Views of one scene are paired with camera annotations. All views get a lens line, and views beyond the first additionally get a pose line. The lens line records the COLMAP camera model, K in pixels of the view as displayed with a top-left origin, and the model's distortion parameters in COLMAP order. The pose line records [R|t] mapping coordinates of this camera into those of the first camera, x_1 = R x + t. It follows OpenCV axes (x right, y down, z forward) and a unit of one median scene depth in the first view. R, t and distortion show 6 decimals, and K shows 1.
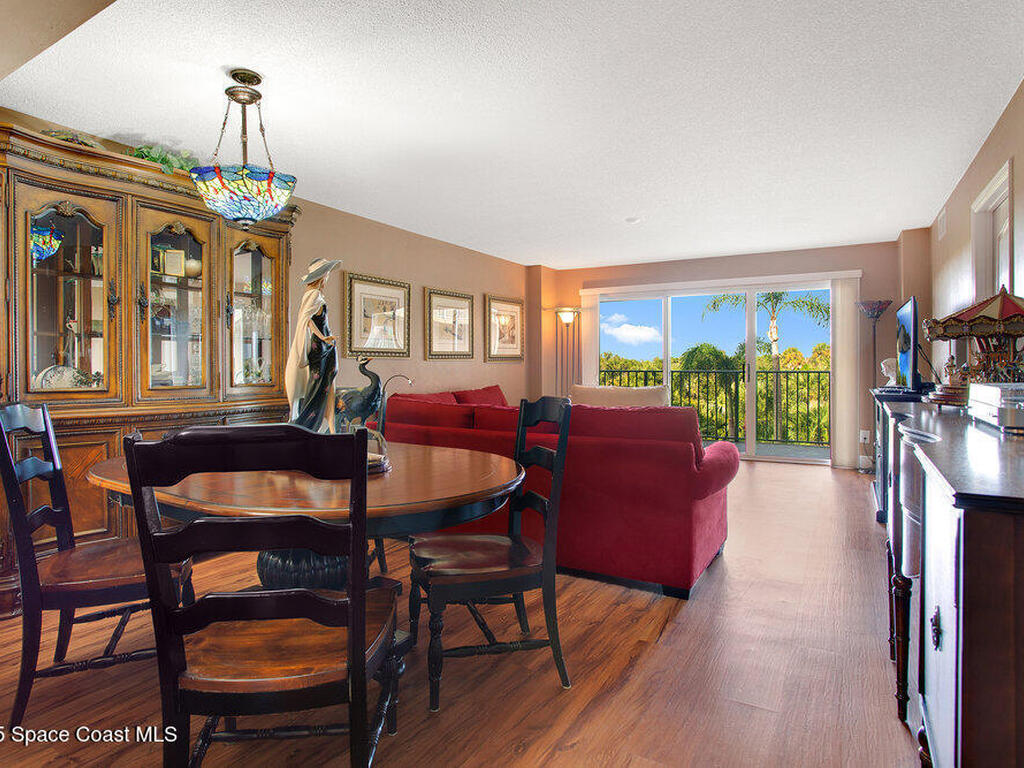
lens RADIAL K [[596.7, 0, 511.2], [0, 596.7, 377.1], [0, 0, 1]] dist [-0.000428, 0.001514]
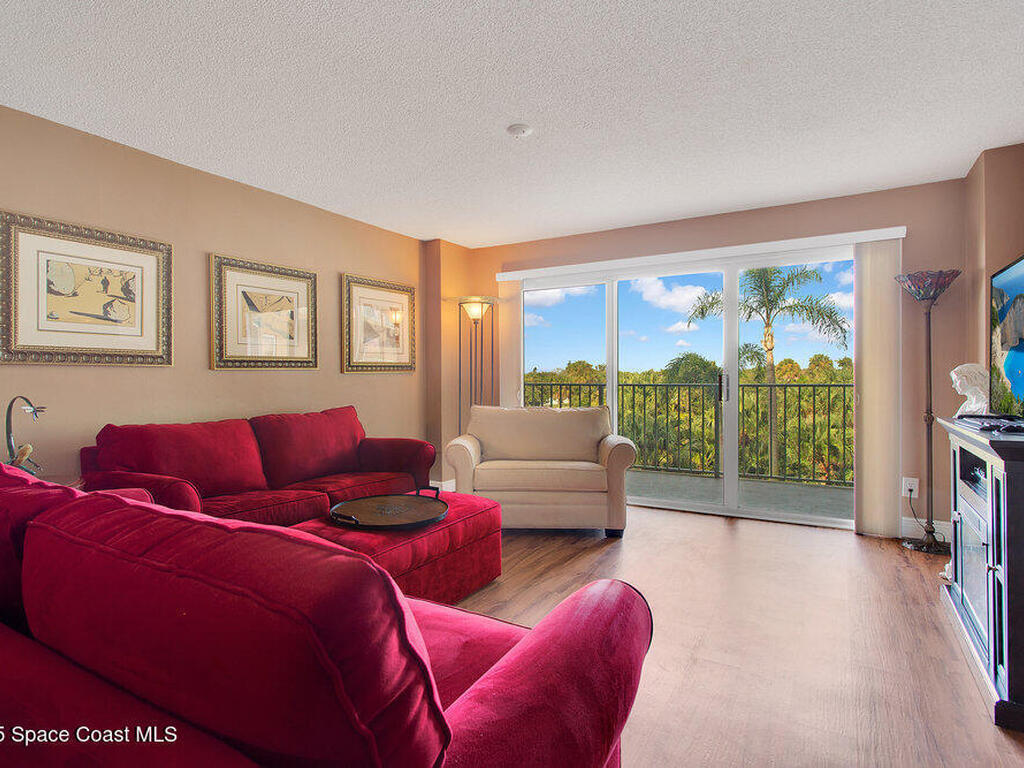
lens RADIAL K [[554.7, 0, 512.0], [0, 554.7, 384.0], [0, 0, 1]] dist [0.020096, 0.000755]
pose [[0.999809, -0.001433, -0.019480, 0.151790], [0.001267, 0.999963, -0.008523, -0.005851], [0.019492, 0.008497, 0.999774, 0.333580]]
